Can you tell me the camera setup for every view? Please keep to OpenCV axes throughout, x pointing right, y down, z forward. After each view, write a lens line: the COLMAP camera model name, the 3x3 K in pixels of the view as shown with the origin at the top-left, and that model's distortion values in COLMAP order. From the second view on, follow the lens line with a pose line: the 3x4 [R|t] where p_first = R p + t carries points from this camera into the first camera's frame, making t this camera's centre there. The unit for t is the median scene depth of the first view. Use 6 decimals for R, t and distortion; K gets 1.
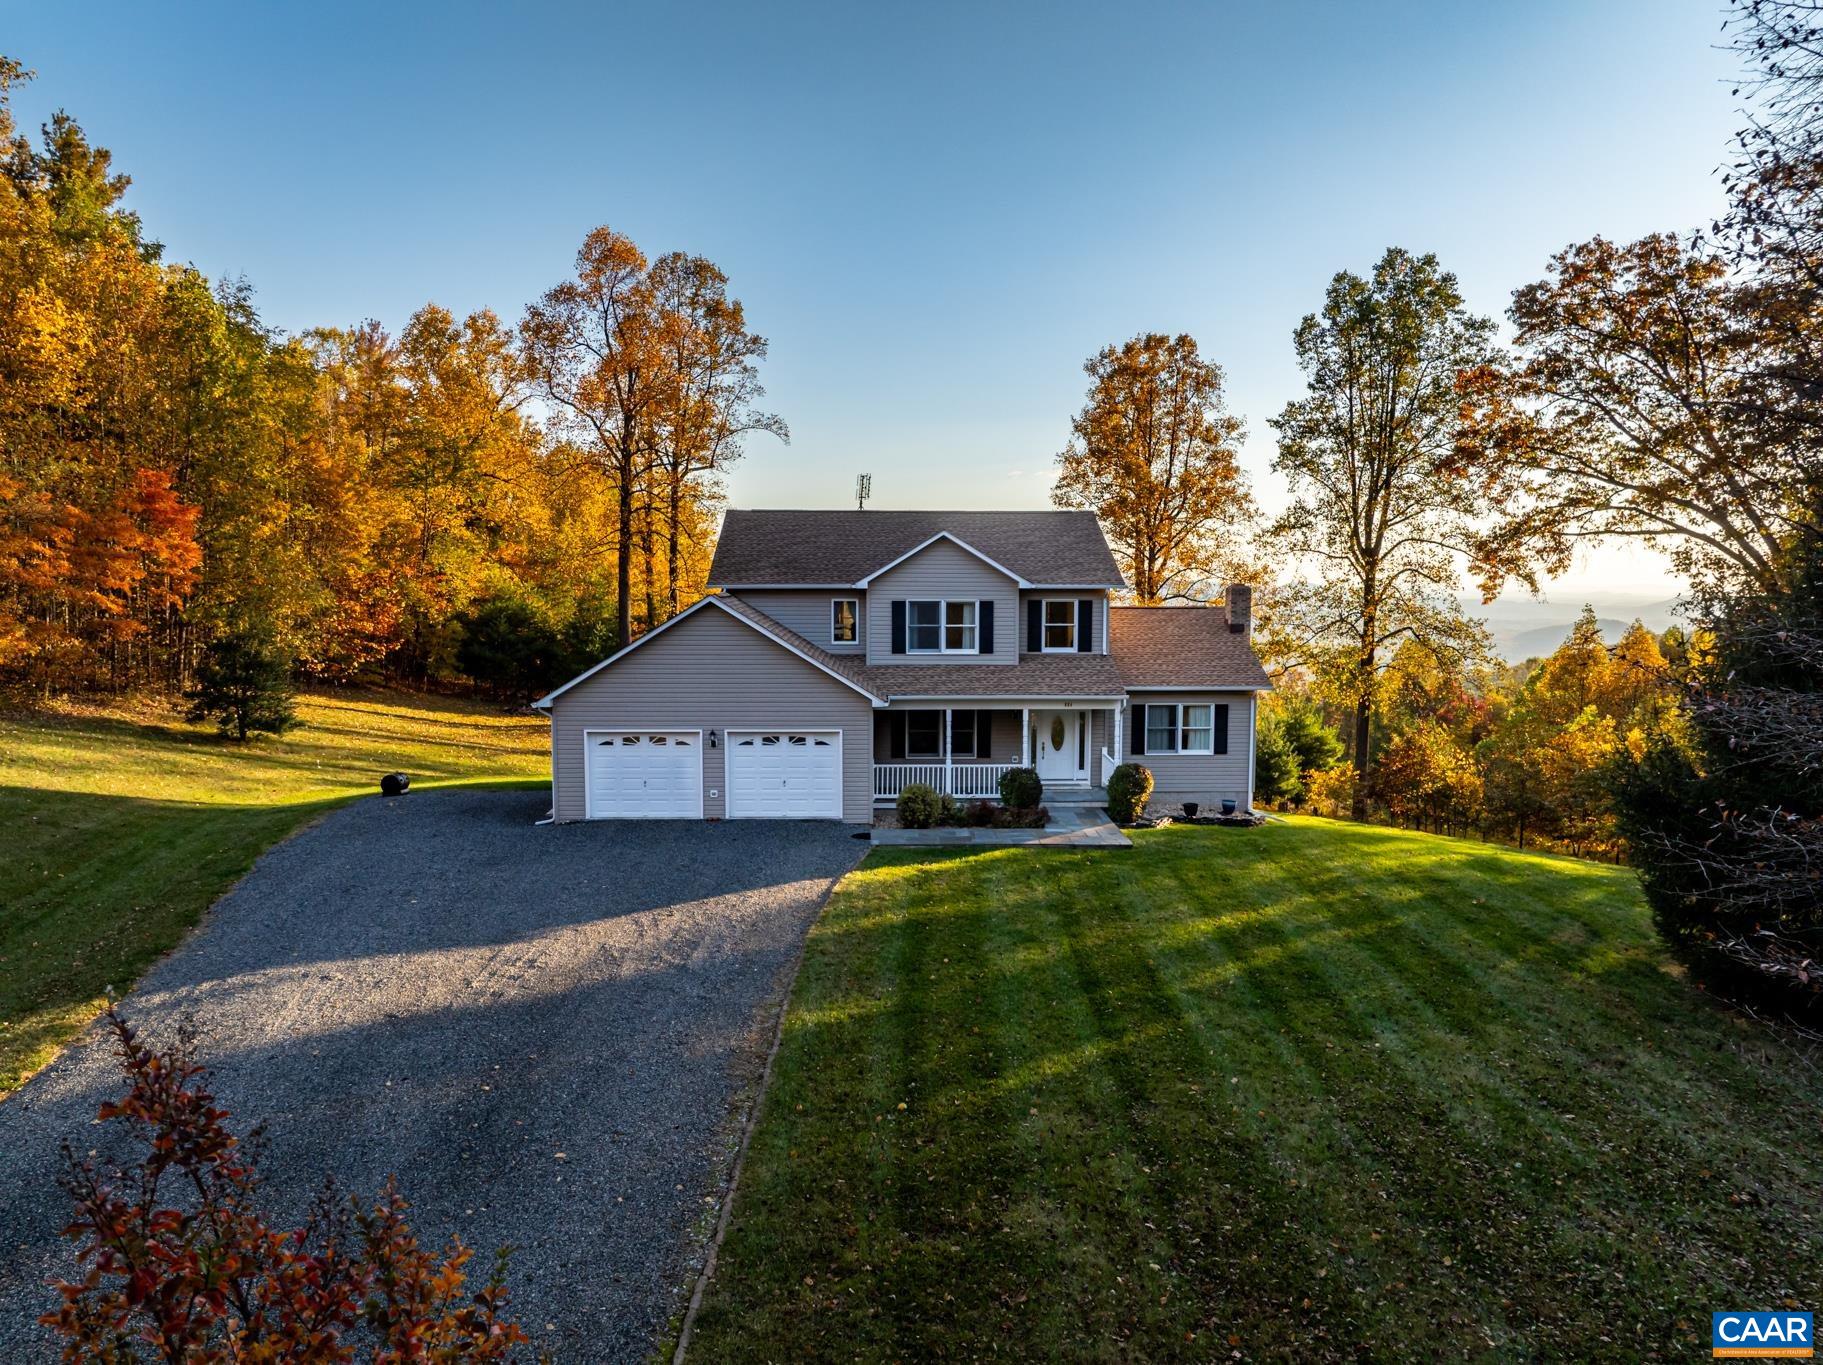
lens RADIAL K [[1284.9, 0, 908.6], [0, 1284.9, 674.9], [0, 0, 1]] dist [-0.013507, -0.004706]
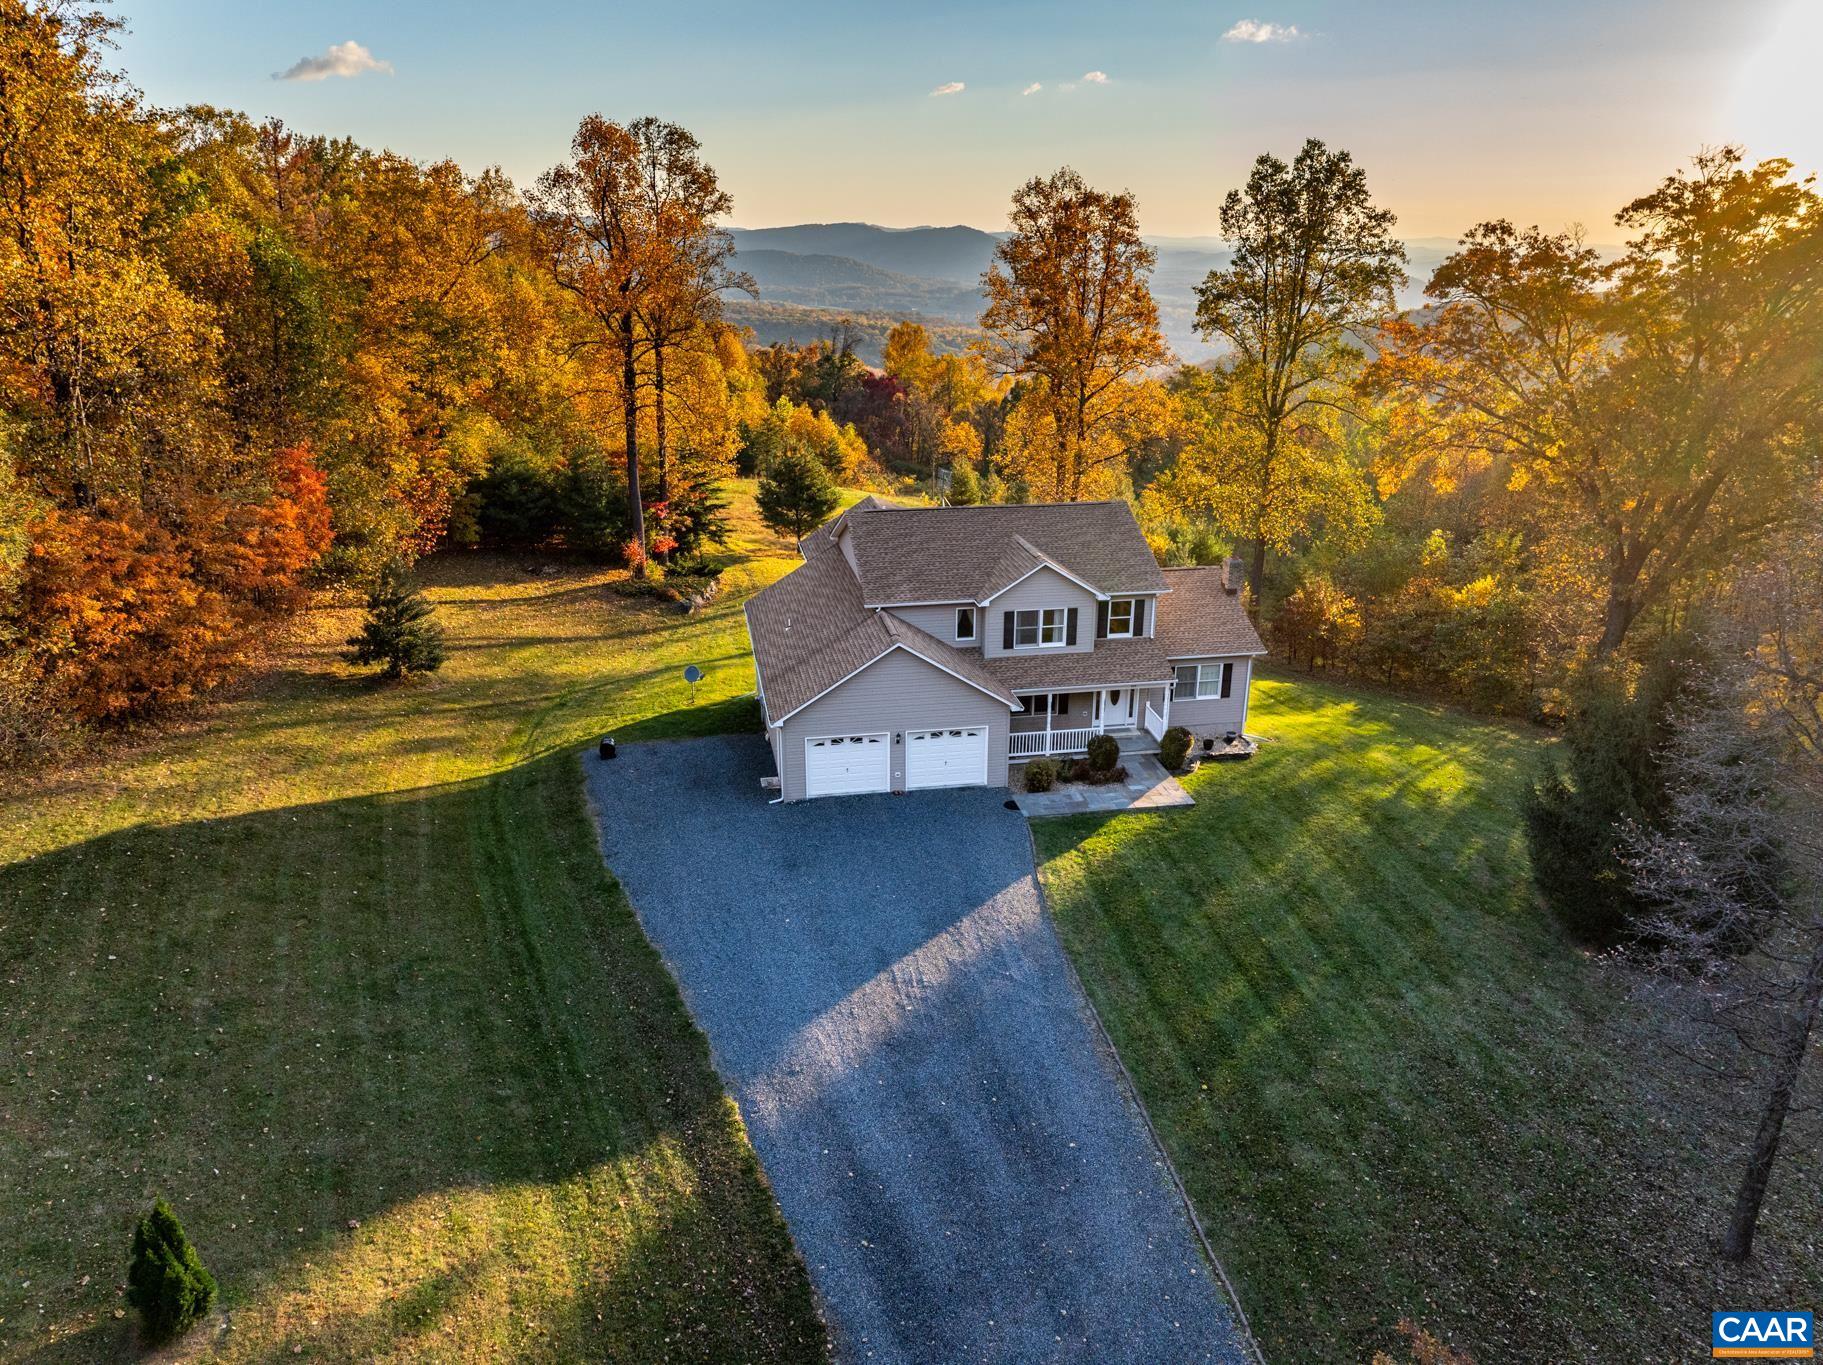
lens RADIAL K [[1284.9, 0, 906.9], [0, 1284.9, 676.0], [0, 0, 1]] dist [-0.013507, -0.004706]
pose [[0.989053, -0.050006, 0.138828, -0.295747], [0.012405, 0.965674, 0.259462, -0.333649], [-0.147038, -0.254899, 0.955723, -0.275146]]
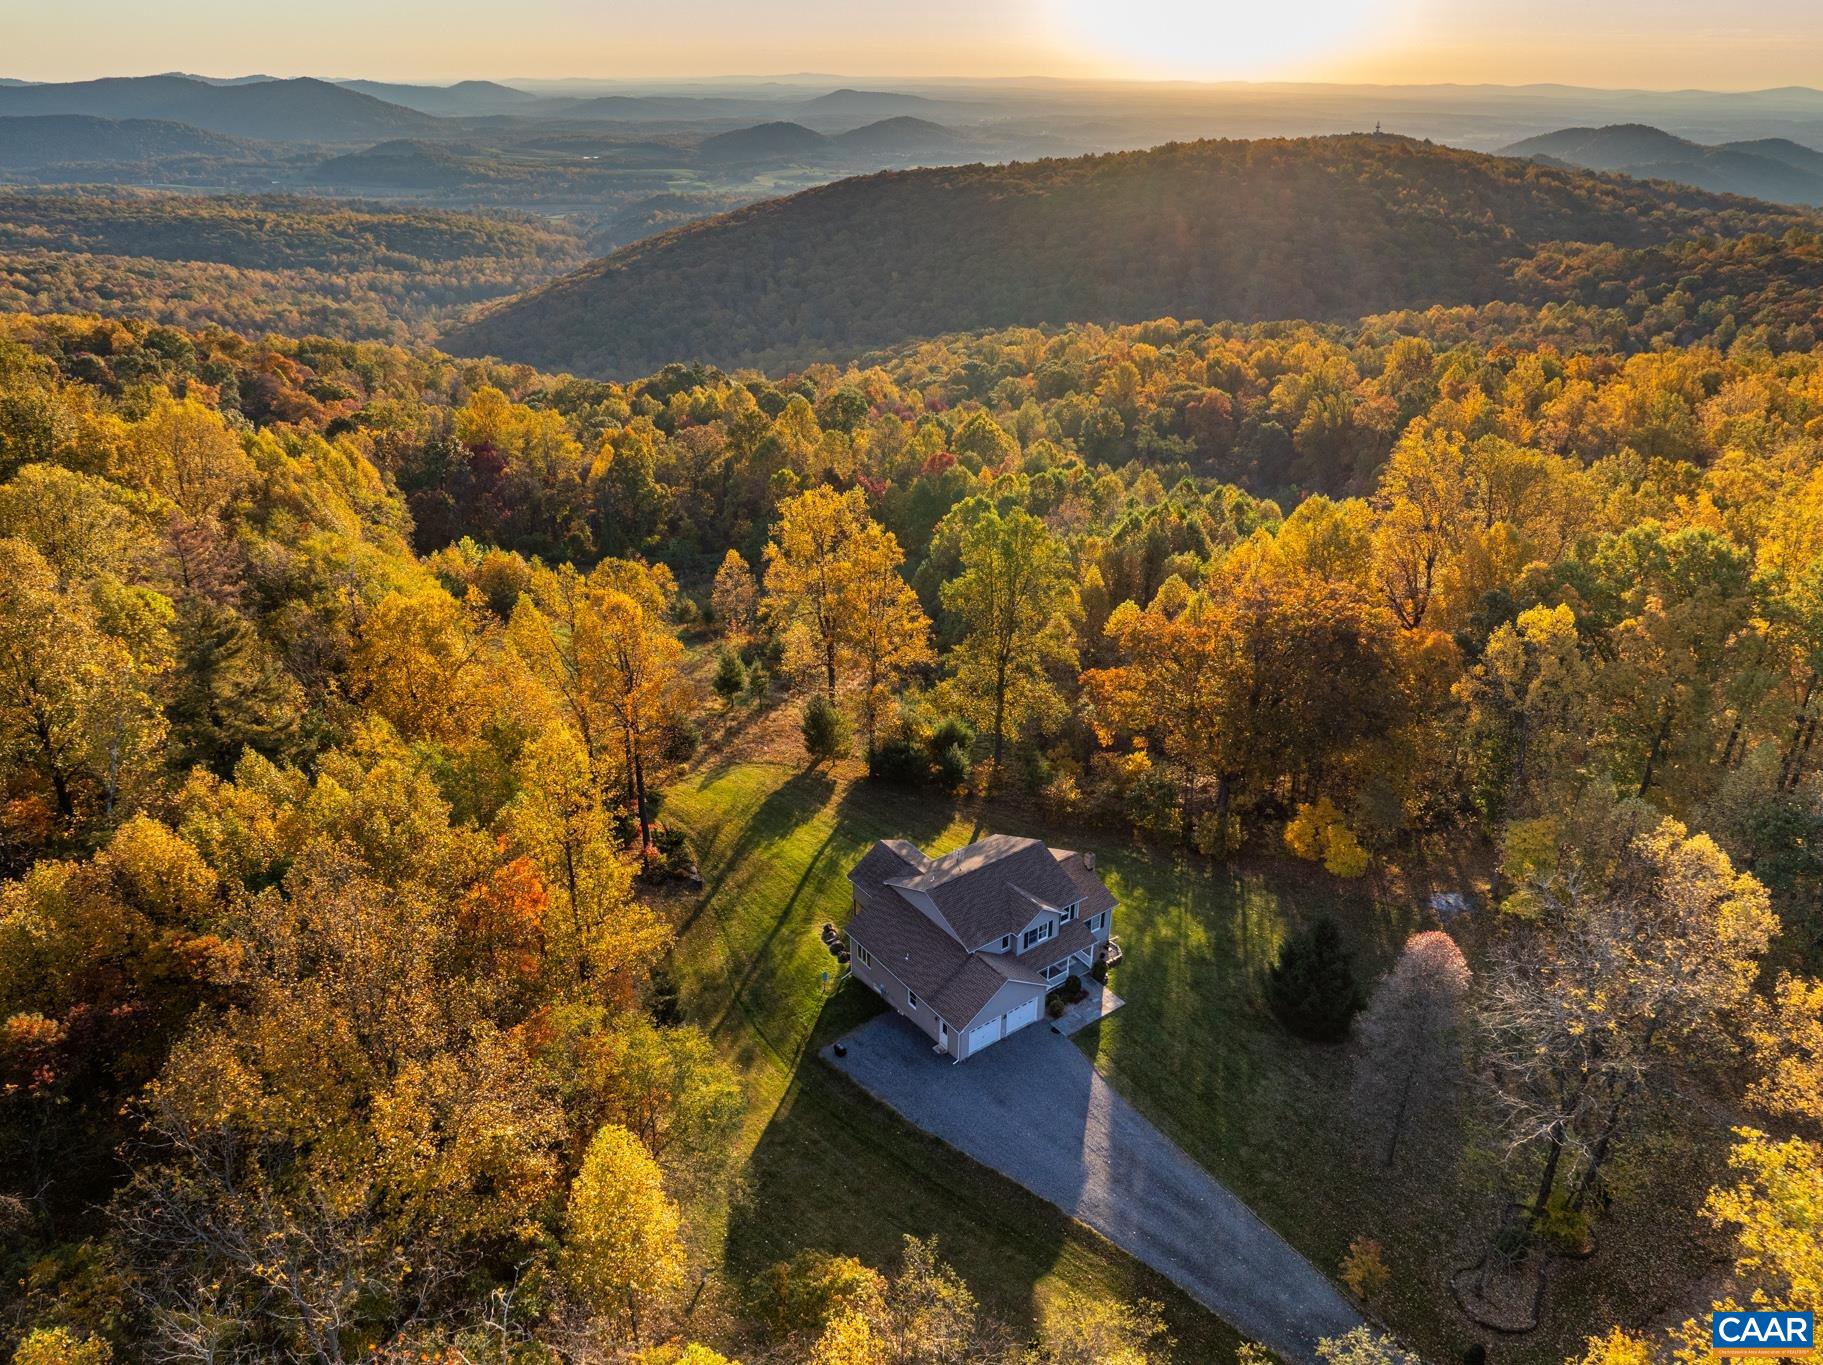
lens RADIAL K [[1284.9, 0, 917.3], [0, 1284.9, 685.6], [0, 0, 1]] dist [-0.013507, -0.004706]
pose [[0.822773, -0.251311, 0.509791, -1.425392], [0.044001, 0.922408, 0.383702, -1.562528], [-0.566664, -0.293268, 0.769990, -0.796530]]
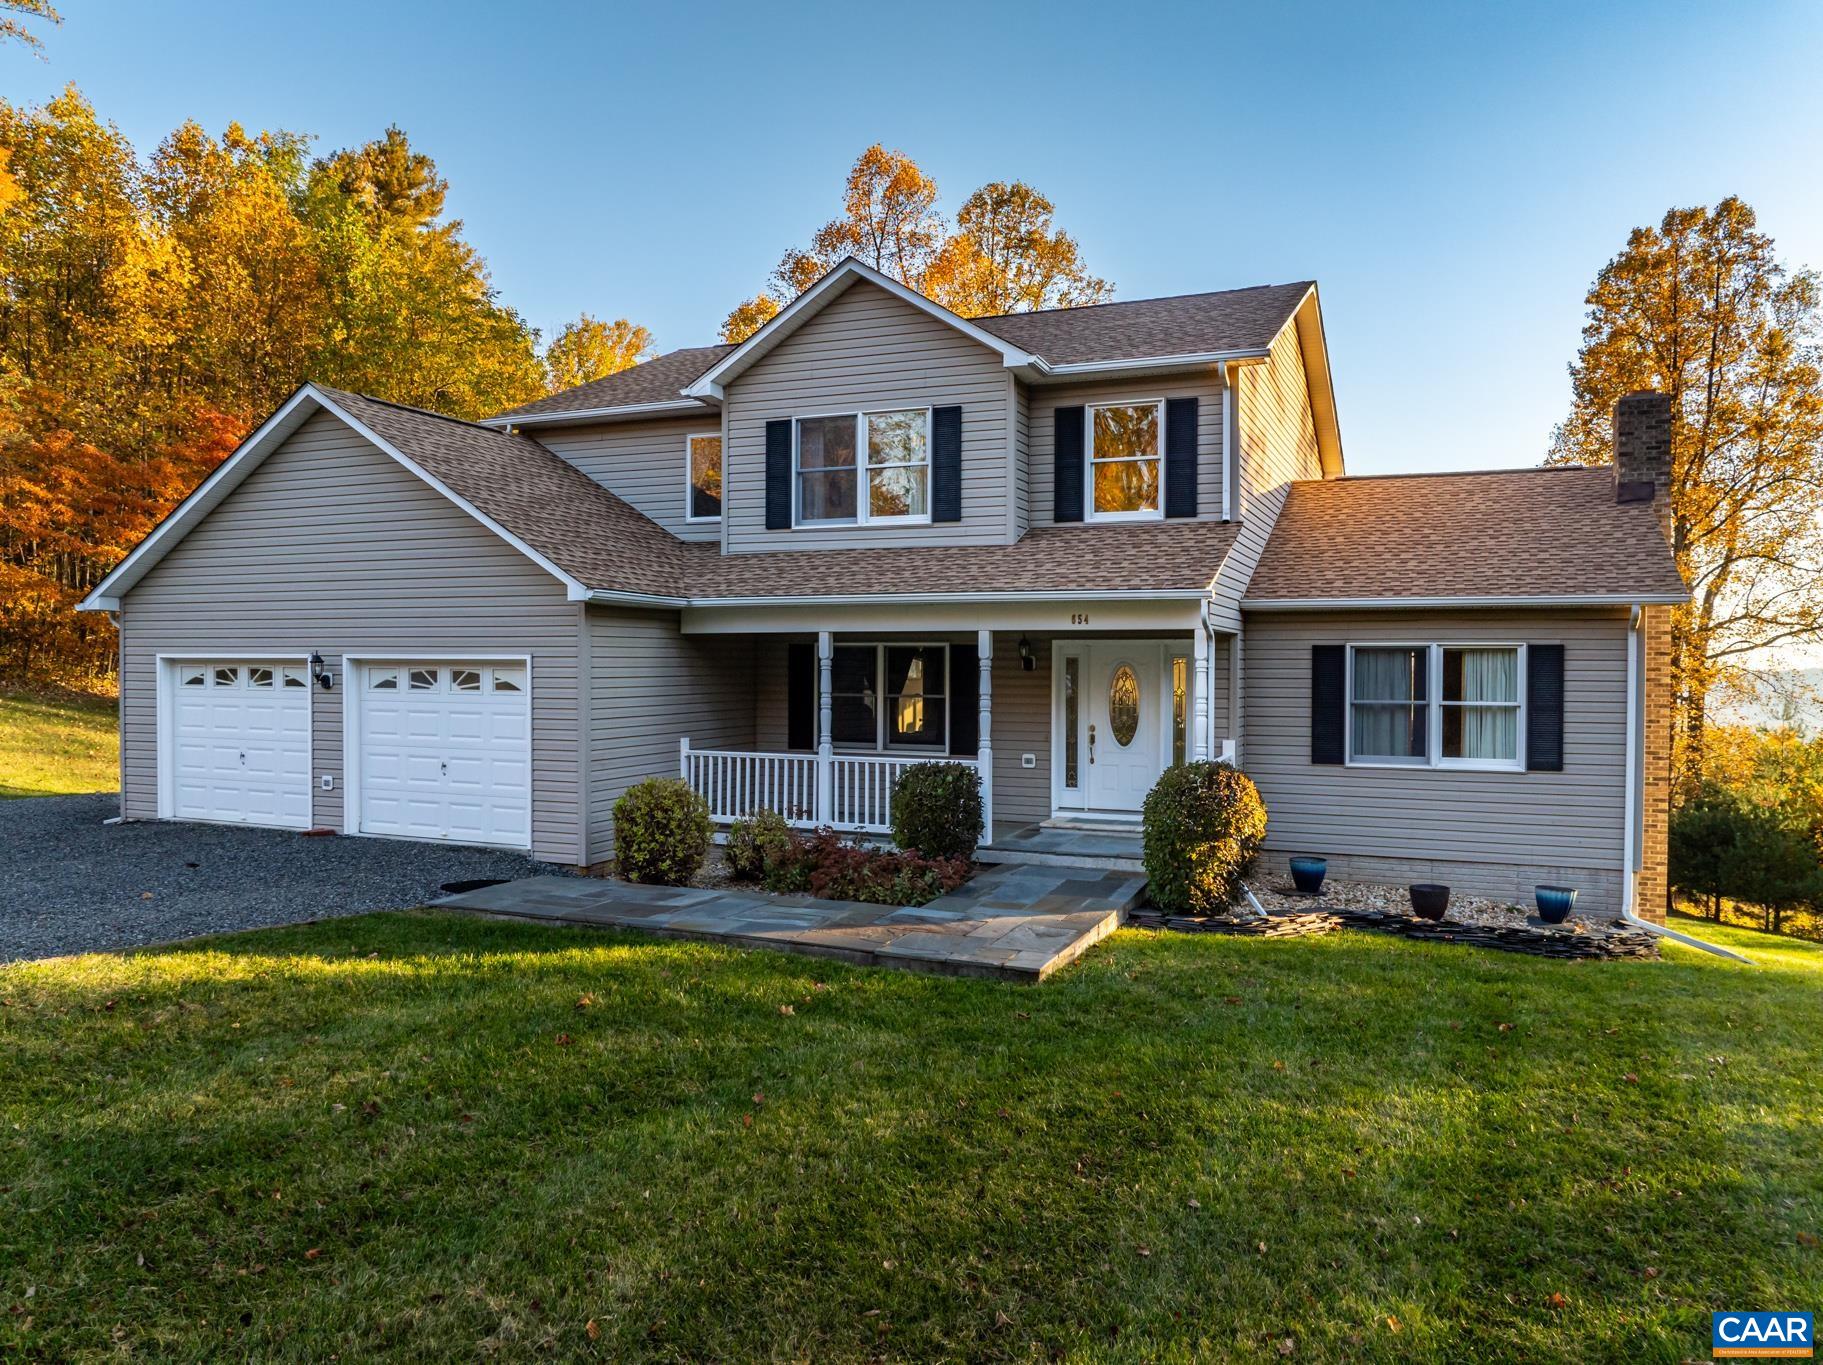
lens RADIAL K [[1284.9, 0, 911.5], [0, 1284.9, 675.9], [0, 0, 1]] dist [-0.013507, -0.004706]
pose [[0.908691, 0.007093, -0.417410, 0.236201], [-0.037416, 0.997215, -0.064509, 0.066942], [0.415790, 0.074237, 0.906426, 0.573233]]
